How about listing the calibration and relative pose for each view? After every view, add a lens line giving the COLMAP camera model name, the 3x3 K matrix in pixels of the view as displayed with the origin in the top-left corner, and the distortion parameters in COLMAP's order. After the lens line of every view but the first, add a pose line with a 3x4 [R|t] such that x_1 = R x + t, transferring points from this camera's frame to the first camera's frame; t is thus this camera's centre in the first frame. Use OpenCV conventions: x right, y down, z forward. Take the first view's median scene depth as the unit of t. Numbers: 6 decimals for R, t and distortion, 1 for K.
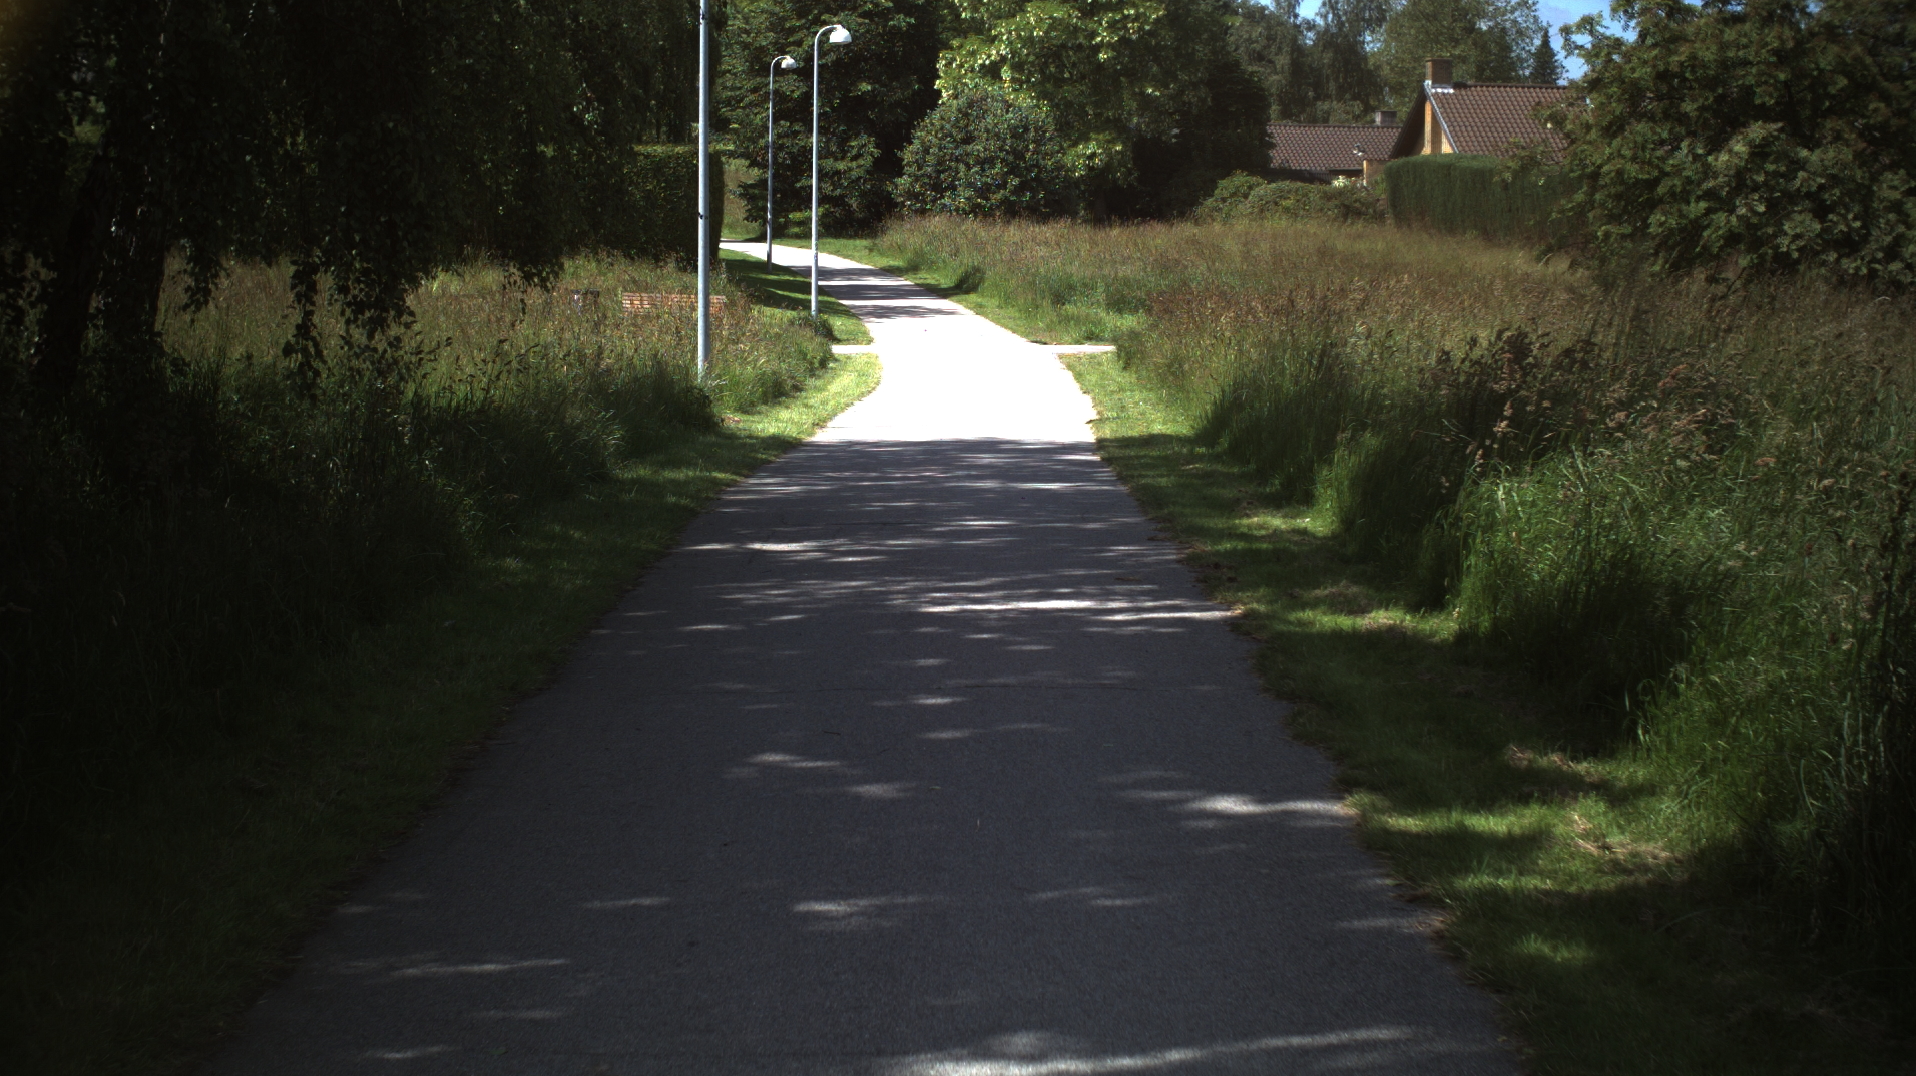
lens RADIAL K [[5541.6, 0, 958.0], [0, 5541.6, 538.0], [0, 0, 1]] dist [-0.697960, 0.405716]
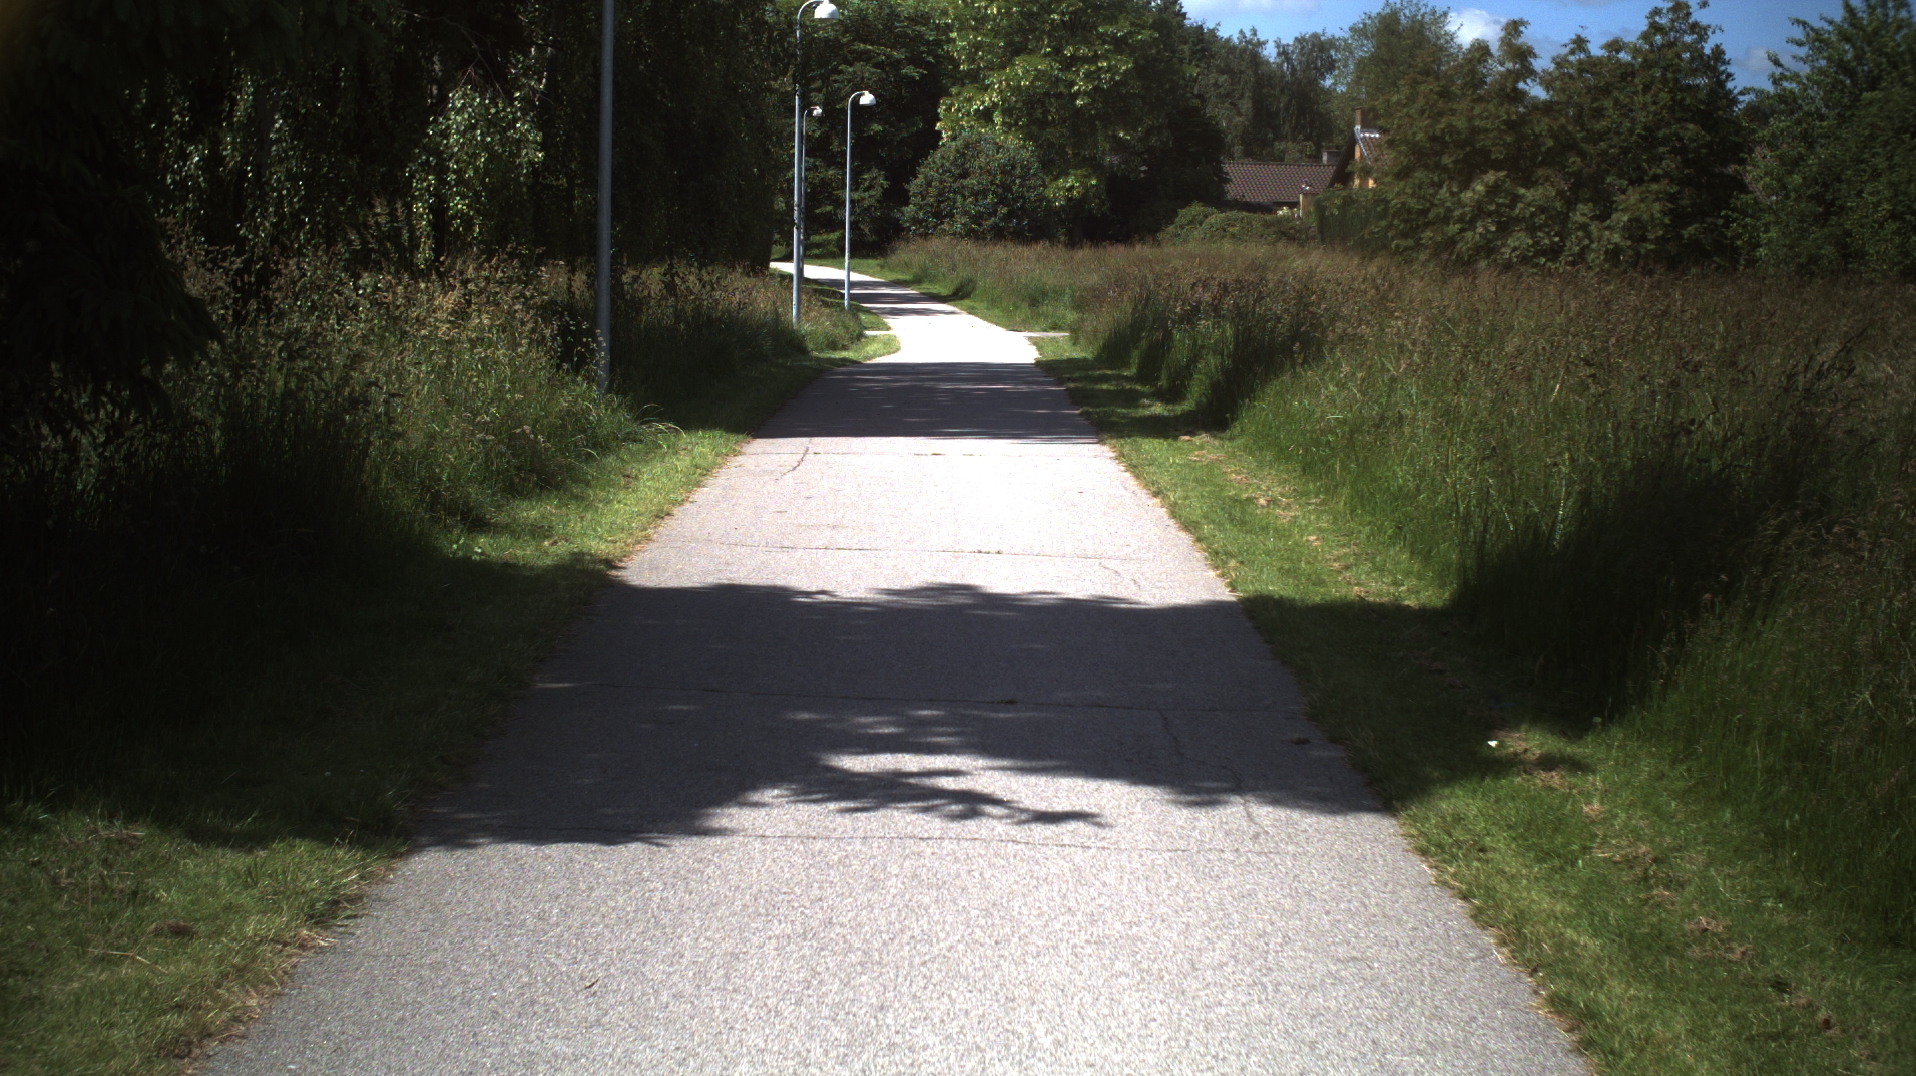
lens RADIAL K [[5541.6, 0, 958.0], [0, 5541.6, 538.0], [0, 0, 1]] dist [-0.697960, 0.405716]
pose [[0.999985, 0.005441, 0.000636, 0.000271], [-0.005438, 0.999971, -0.005365, 0.020705], [-0.000665, 0.005361, 0.999985, -0.314568]]
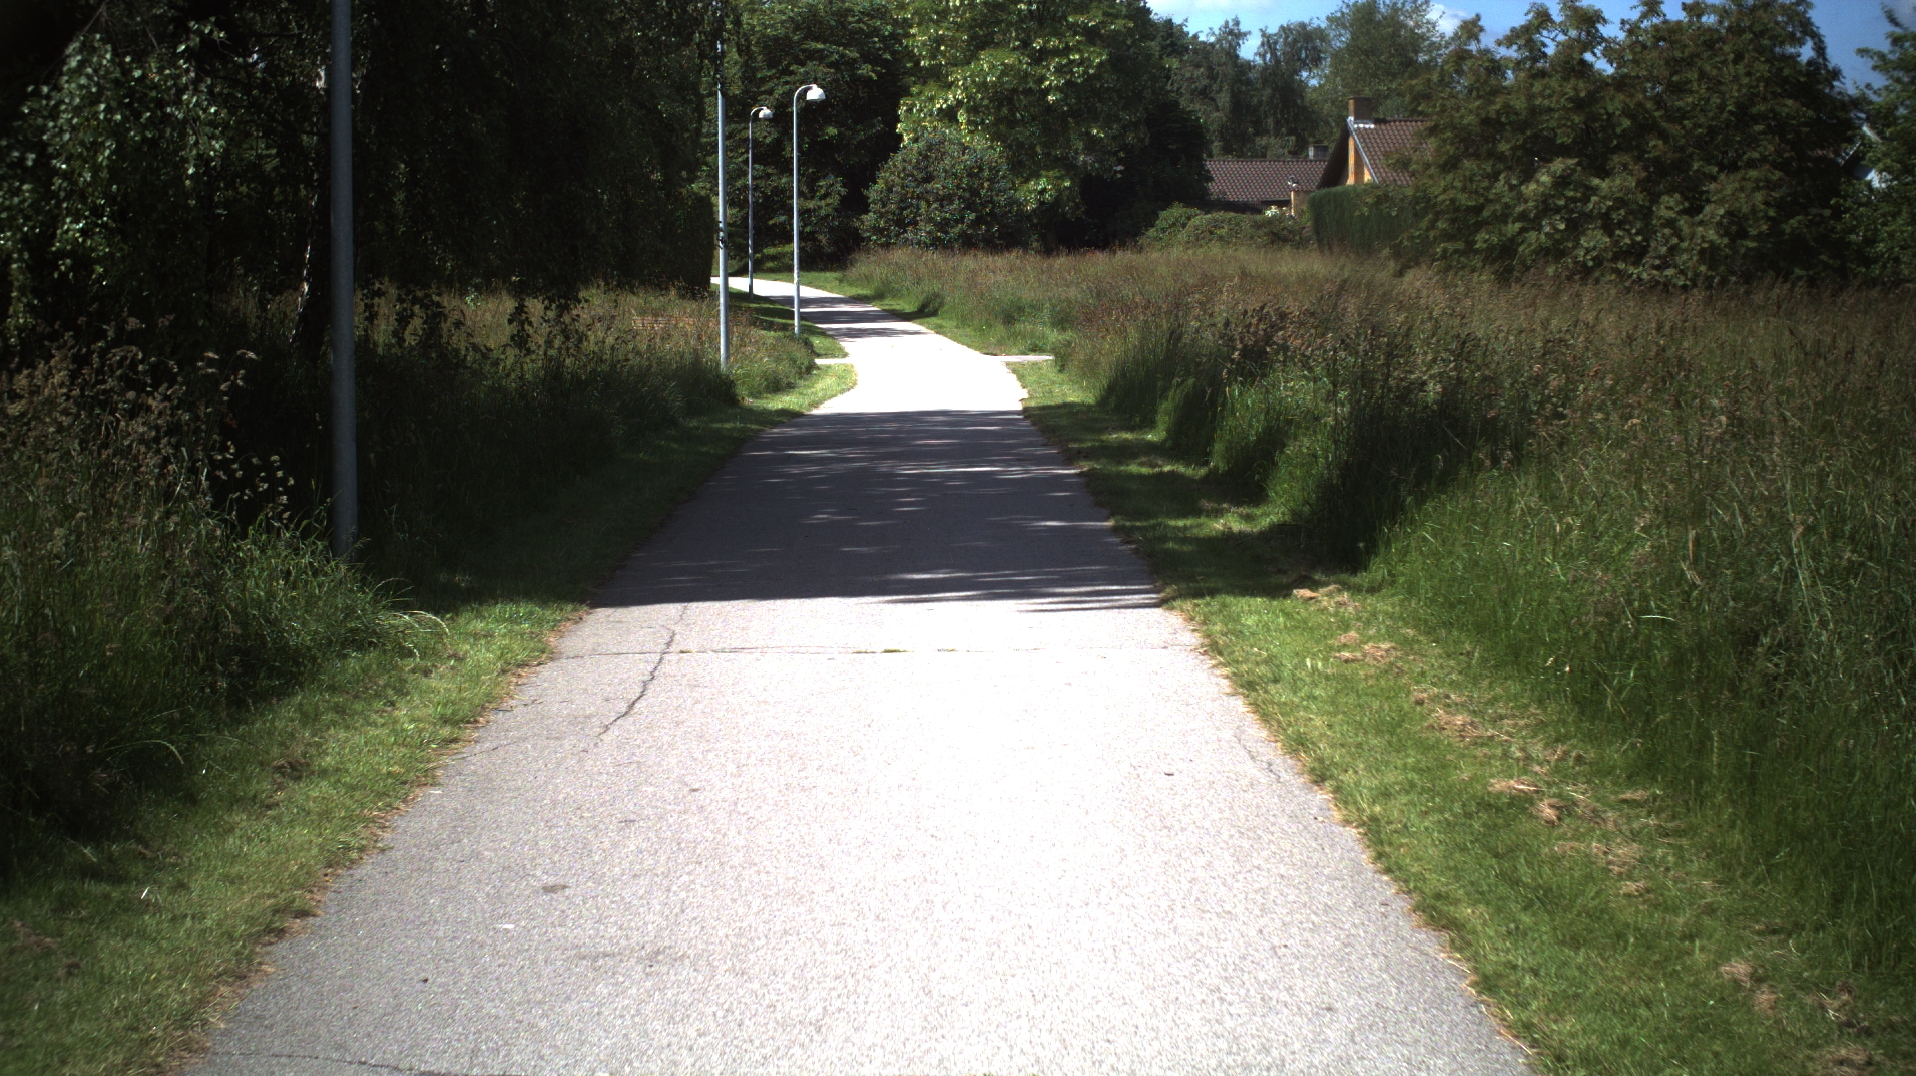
lens RADIAL K [[5541.6, 0, 958.0], [0, 5541.6, 538.0], [0, 0, 1]] dist [-0.697960, 0.405716]
pose [[0.999846, -0.016533, 0.005822, 0.000406], [0.016570, 0.999842, -0.006371, 0.010244], [-0.005716, 0.006467, 0.999963, -0.158750]]
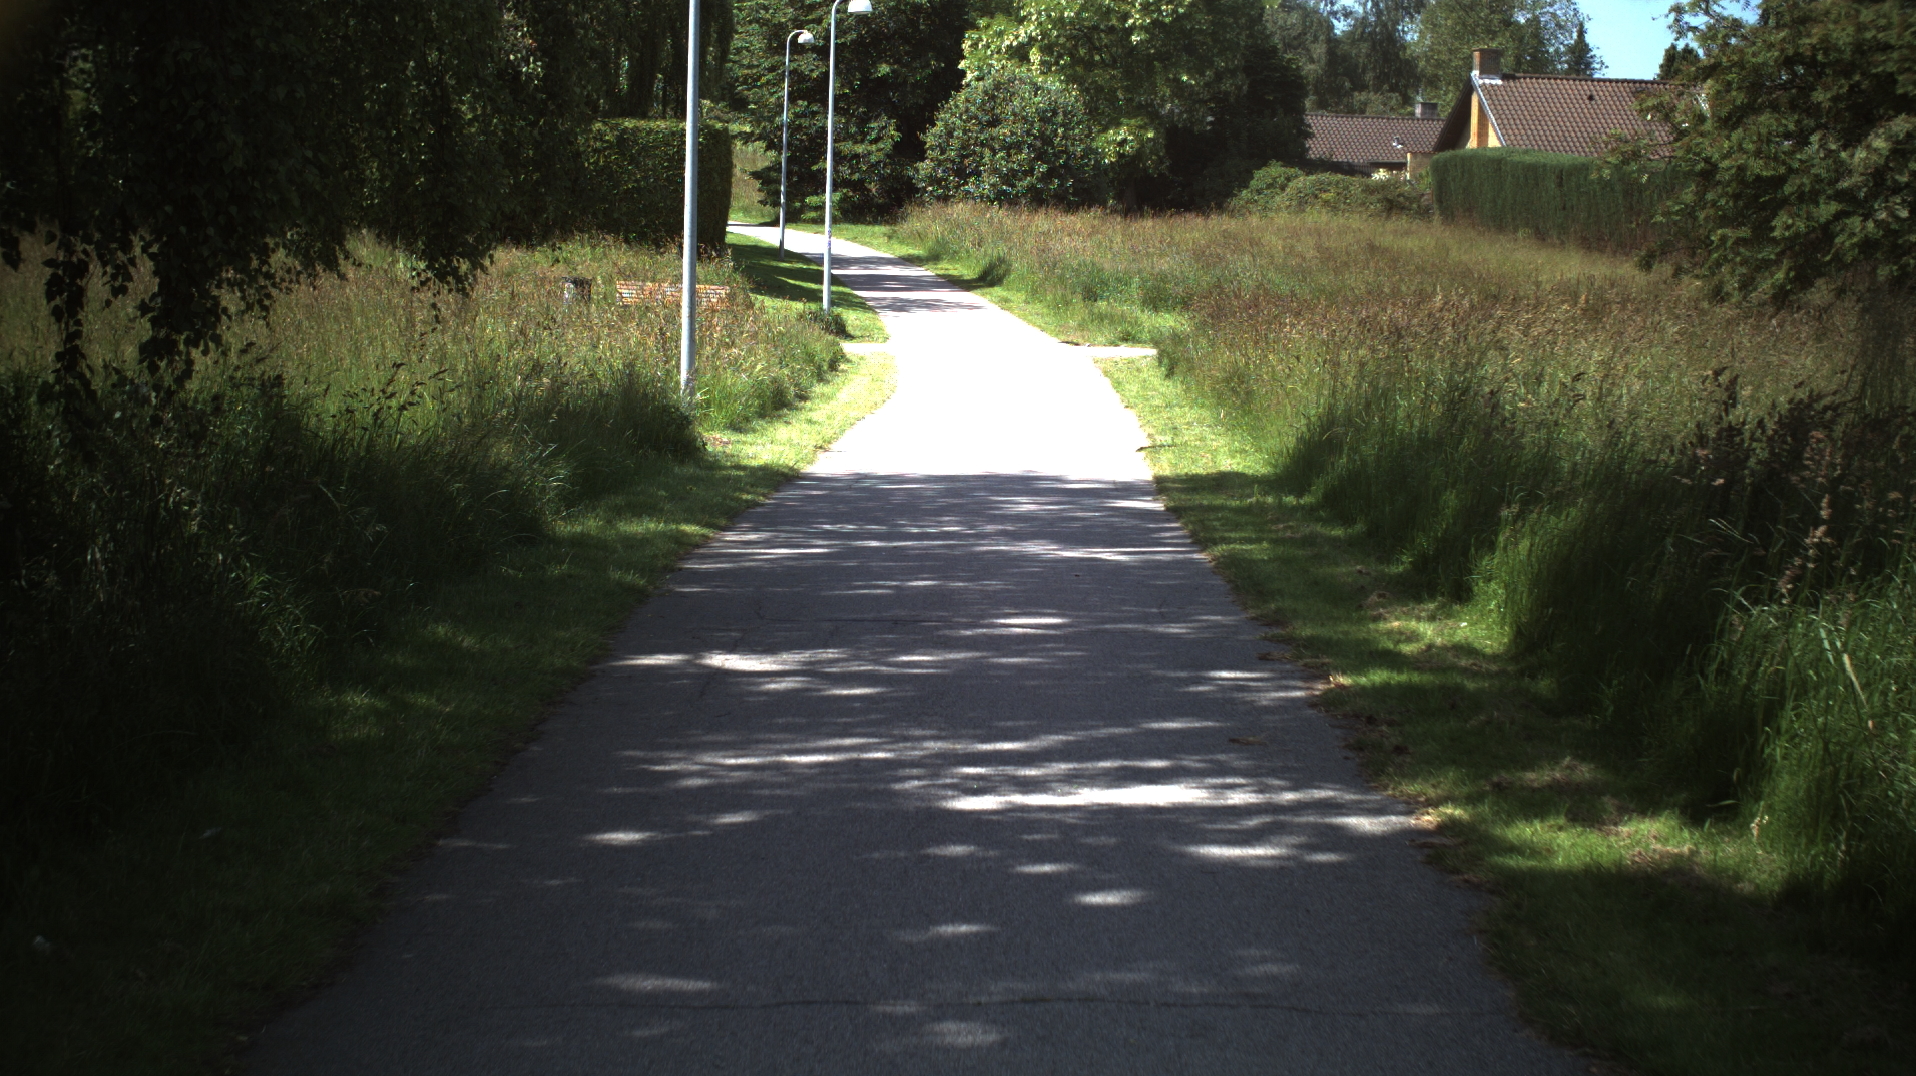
lens RADIAL K [[5541.6, 0, 958.0], [0, 5541.6, 538.0], [0, 0, 1]] dist [-0.697960, 0.405716]
pose [[0.999840, 0.017659, -0.002685, -0.000939], [-0.017653, 0.999841, 0.002463, -0.004773], [0.002729, -0.002415, 0.999993, 0.079466]]
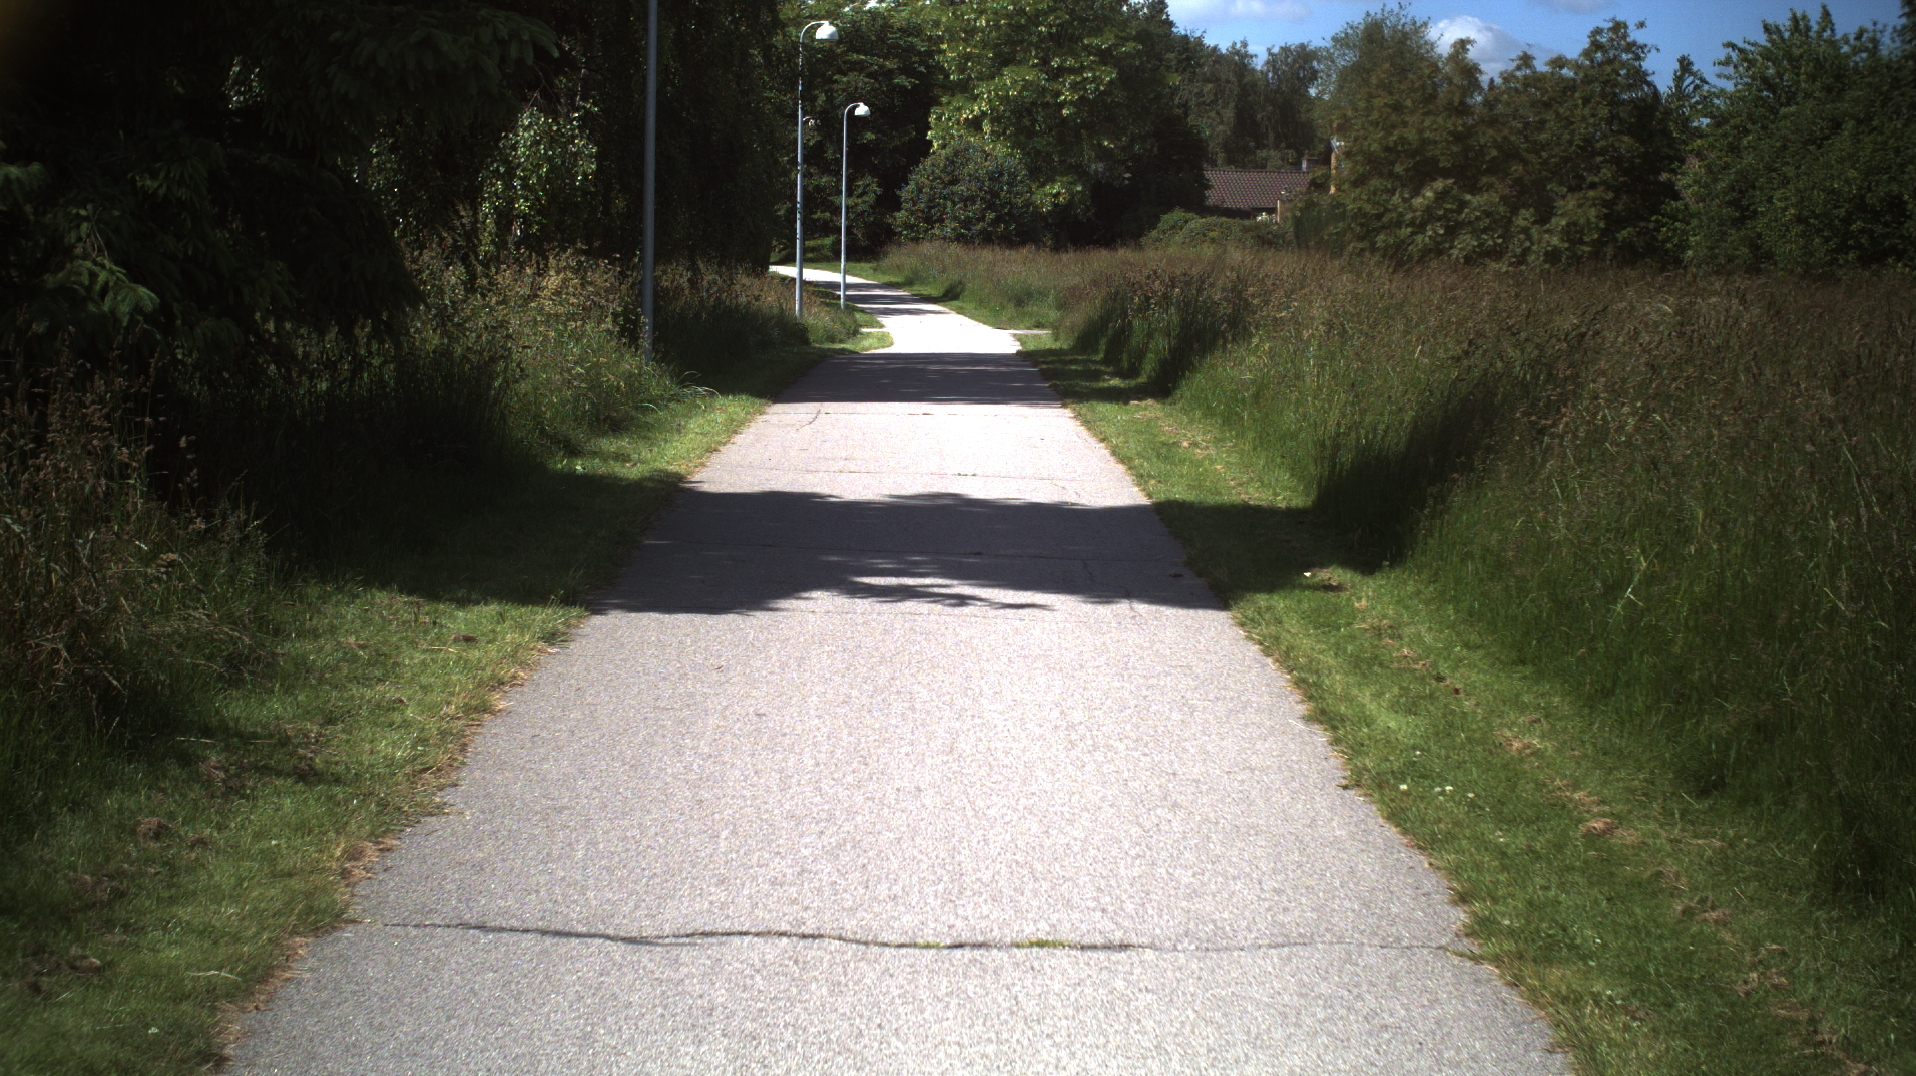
lens RADIAL K [[5541.6, 0, 958.0], [0, 5541.6, 538.0], [0, 0, 1]] dist [-0.697960, 0.405716]
pose [[0.999976, 0.006492, 0.002327, 0.000615], [-0.006477, 0.999958, -0.006496, 0.026063], [-0.002369, 0.006480, 0.999976, -0.392697]]
